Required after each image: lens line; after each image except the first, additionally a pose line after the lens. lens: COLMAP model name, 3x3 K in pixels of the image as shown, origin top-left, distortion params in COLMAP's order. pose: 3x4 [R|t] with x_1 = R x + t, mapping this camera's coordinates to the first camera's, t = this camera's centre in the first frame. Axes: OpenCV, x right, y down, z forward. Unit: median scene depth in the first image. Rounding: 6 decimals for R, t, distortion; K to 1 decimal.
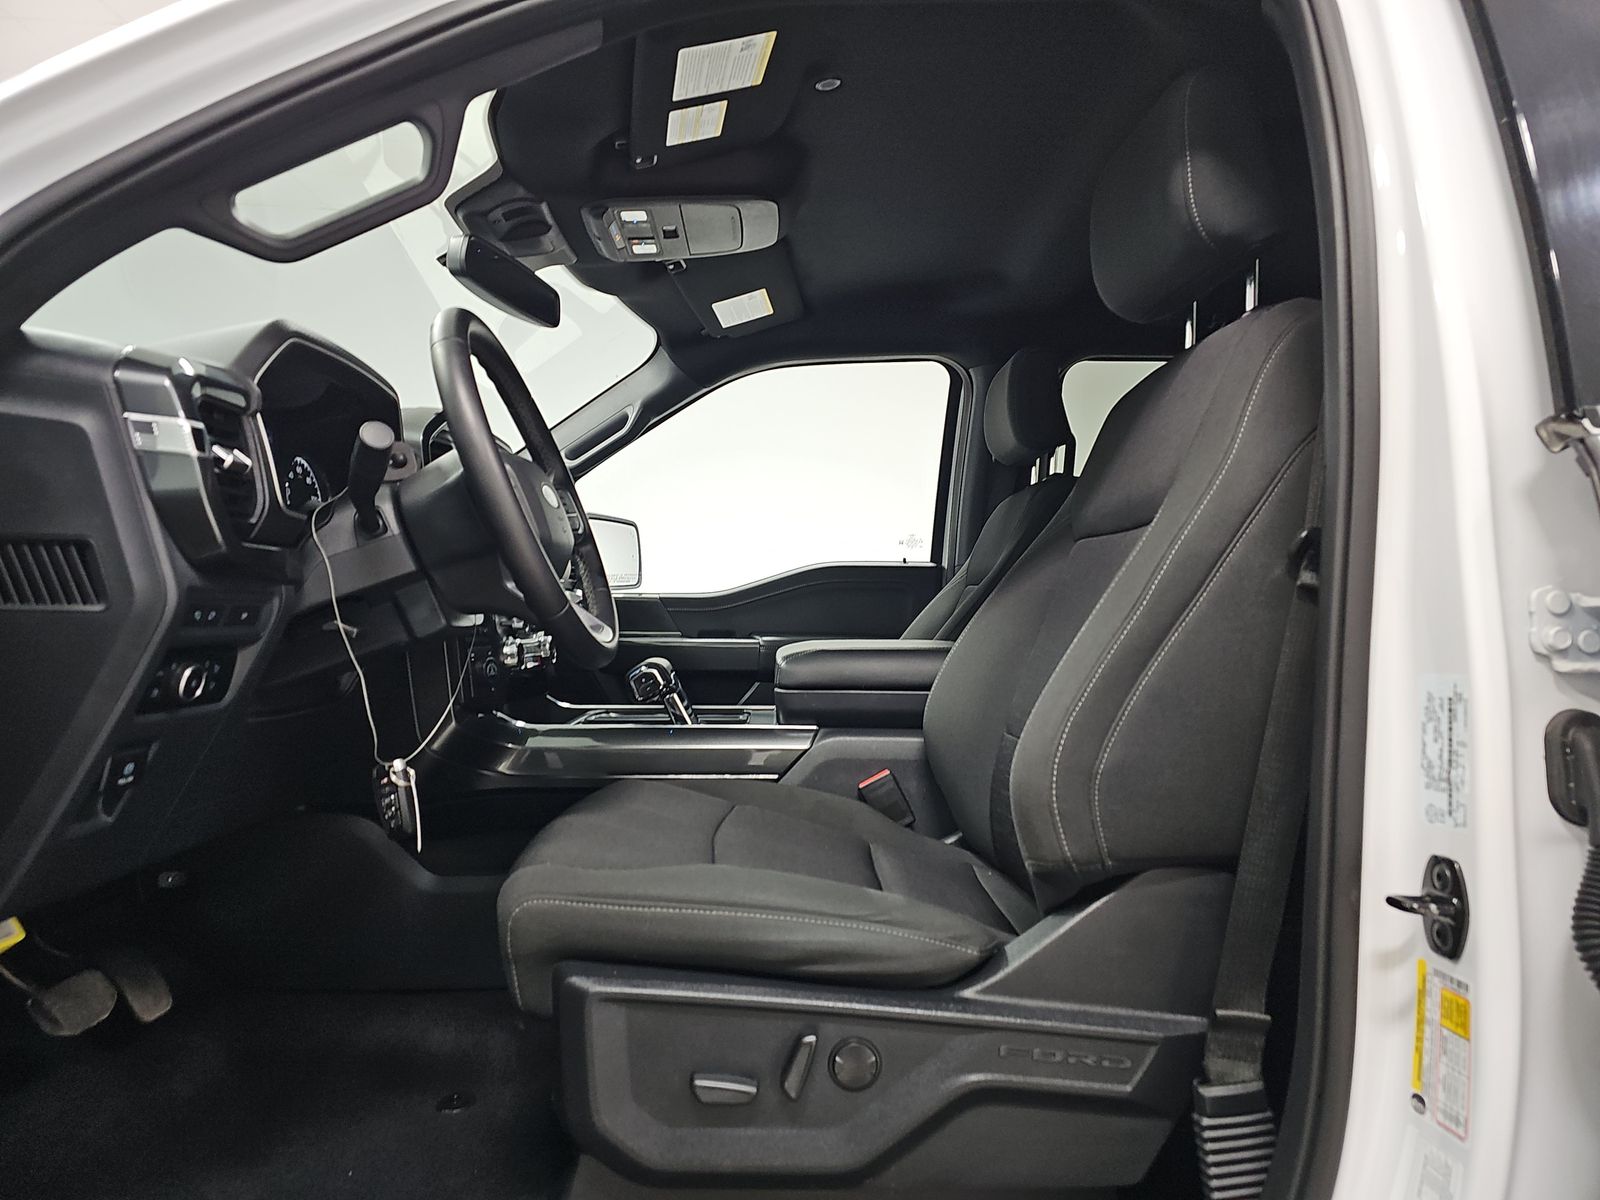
lens RADIAL K [[1070.3, 0, 793.0], [0, 1070.3, 605.1], [0, 0, 1]] dist [0.063952, -0.057258]
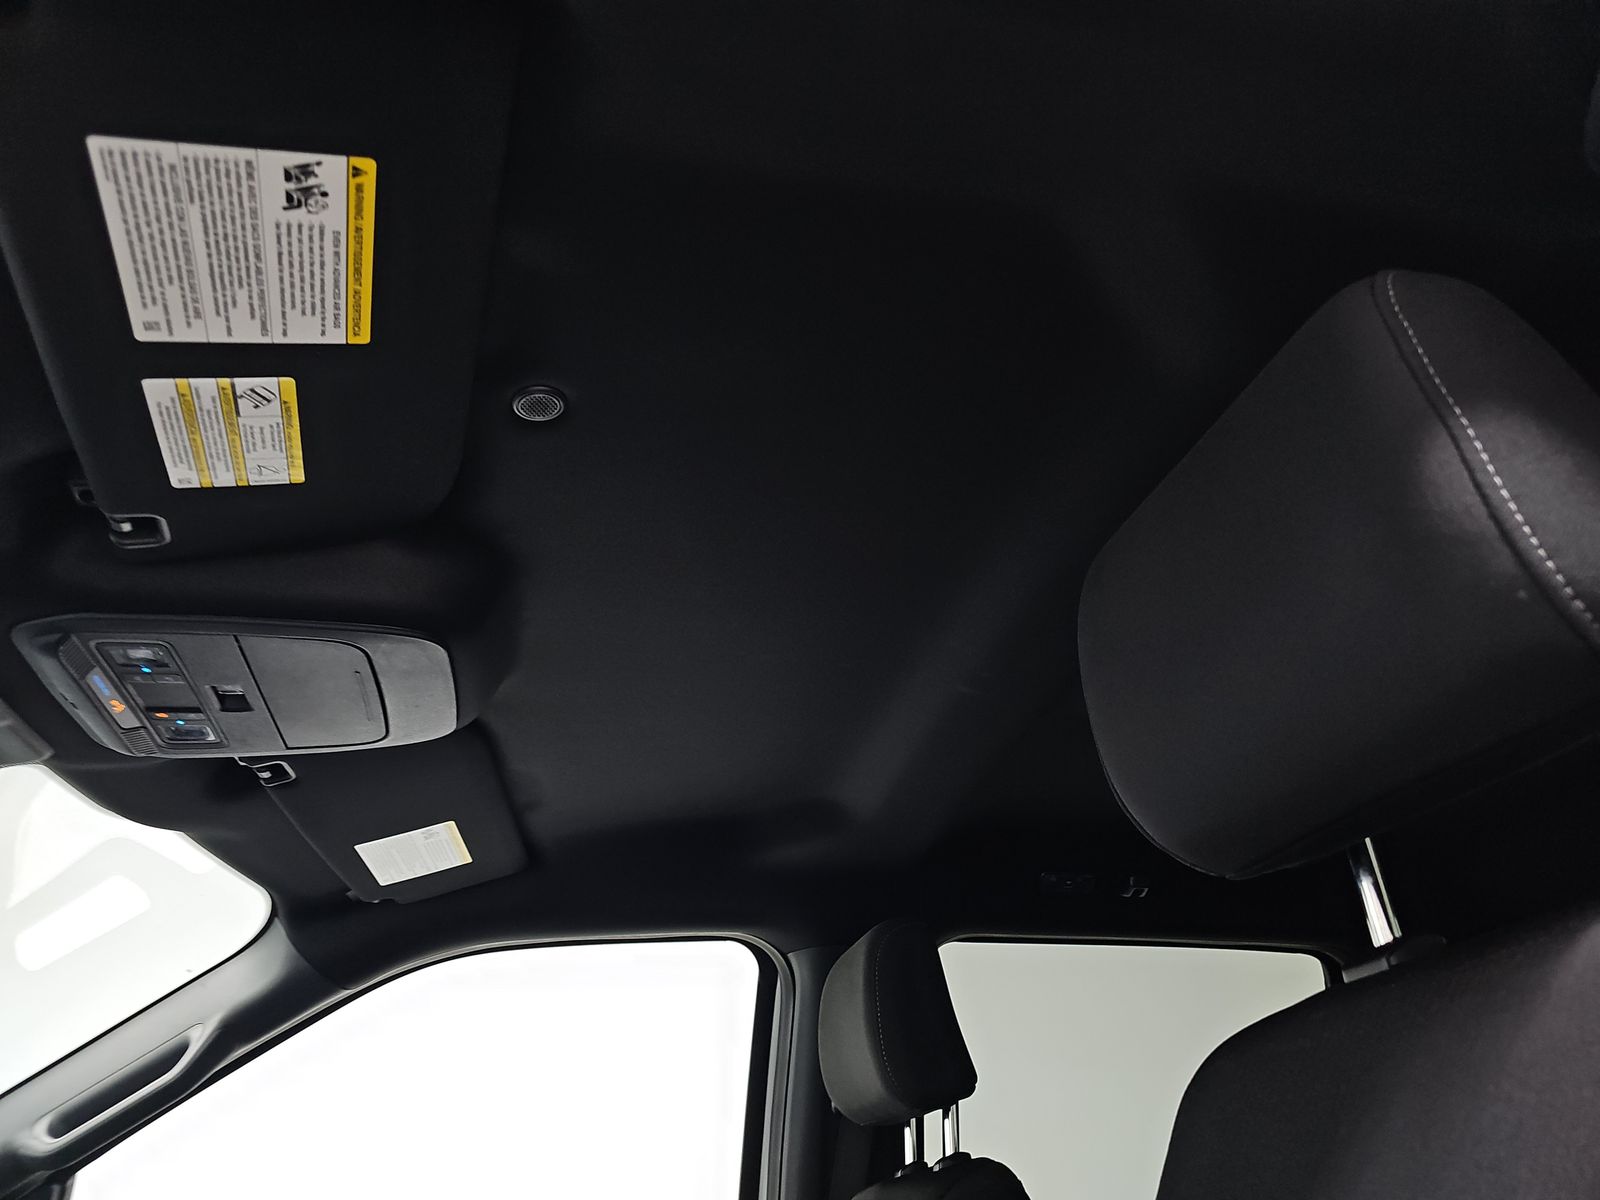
lens RADIAL K [[1070.3, 0, 793.0], [0, 1070.3, 605.1], [0, 0, 1]] dist [0.063952, -0.057258]
pose [[0.981515, 0.057113, 0.182663, 0.042930], [0.040117, 0.871835, -0.488155, -0.100291], [-0.187132, 0.486459, 0.853428, 0.402950]]
